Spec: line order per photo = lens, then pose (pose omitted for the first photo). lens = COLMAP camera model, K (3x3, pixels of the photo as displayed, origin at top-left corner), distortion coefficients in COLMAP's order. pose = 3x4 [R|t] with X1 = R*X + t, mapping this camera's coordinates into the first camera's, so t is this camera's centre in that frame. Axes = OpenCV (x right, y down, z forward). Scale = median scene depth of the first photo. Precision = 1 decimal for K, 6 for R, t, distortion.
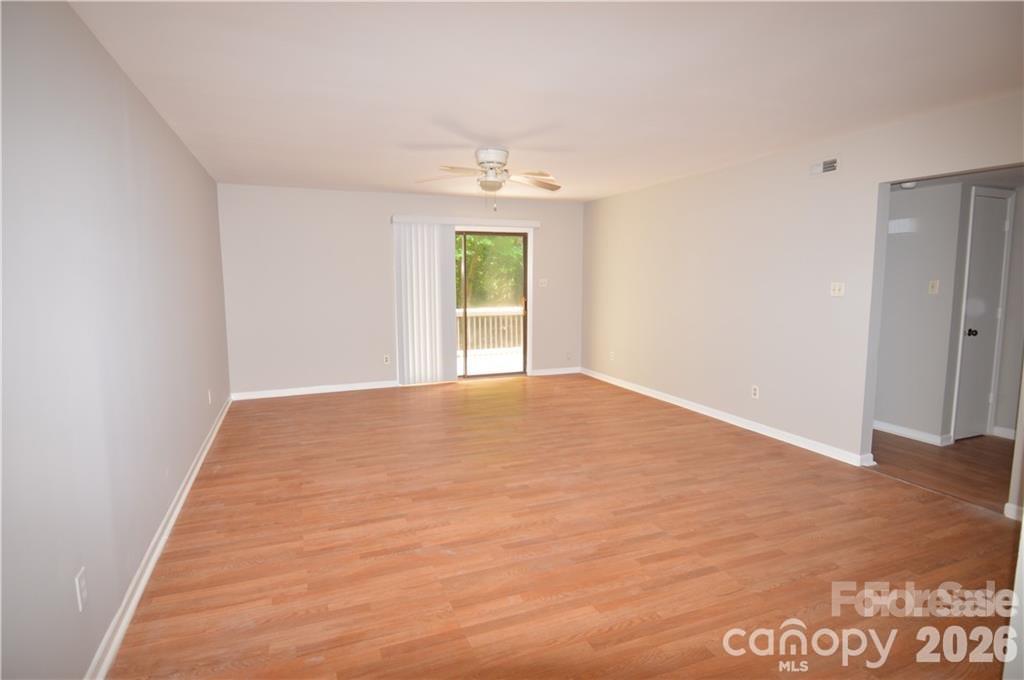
lens RADIAL K [[537.4, 0, 506.5], [0, 537.4, 335.2], [0, 0, 1]] dist [0.034948, -0.044177]
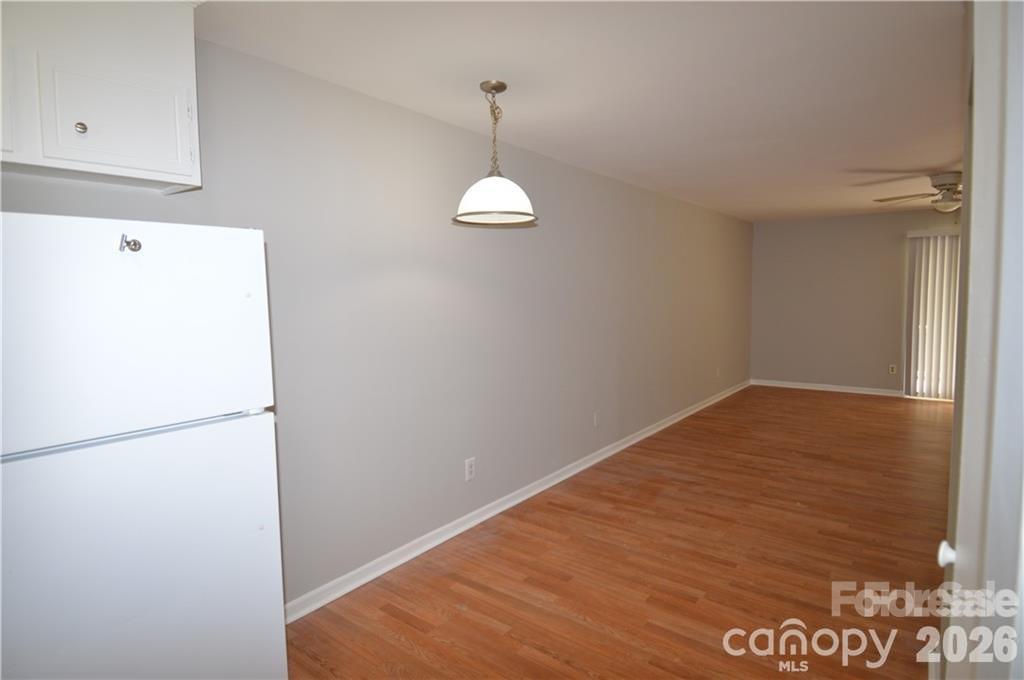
lens RADIAL K [[537.4, 0, 506.5], [0, 537.4, 335.2], [0, 0, 1]] dist [0.034948, -0.044177]
pose [[0.490973, 0.057858, -0.869252, 0.730837], [-0.079865, 0.996580, 0.021223, 0.037725], [0.867506, 0.059003, 0.493914, -0.402002]]
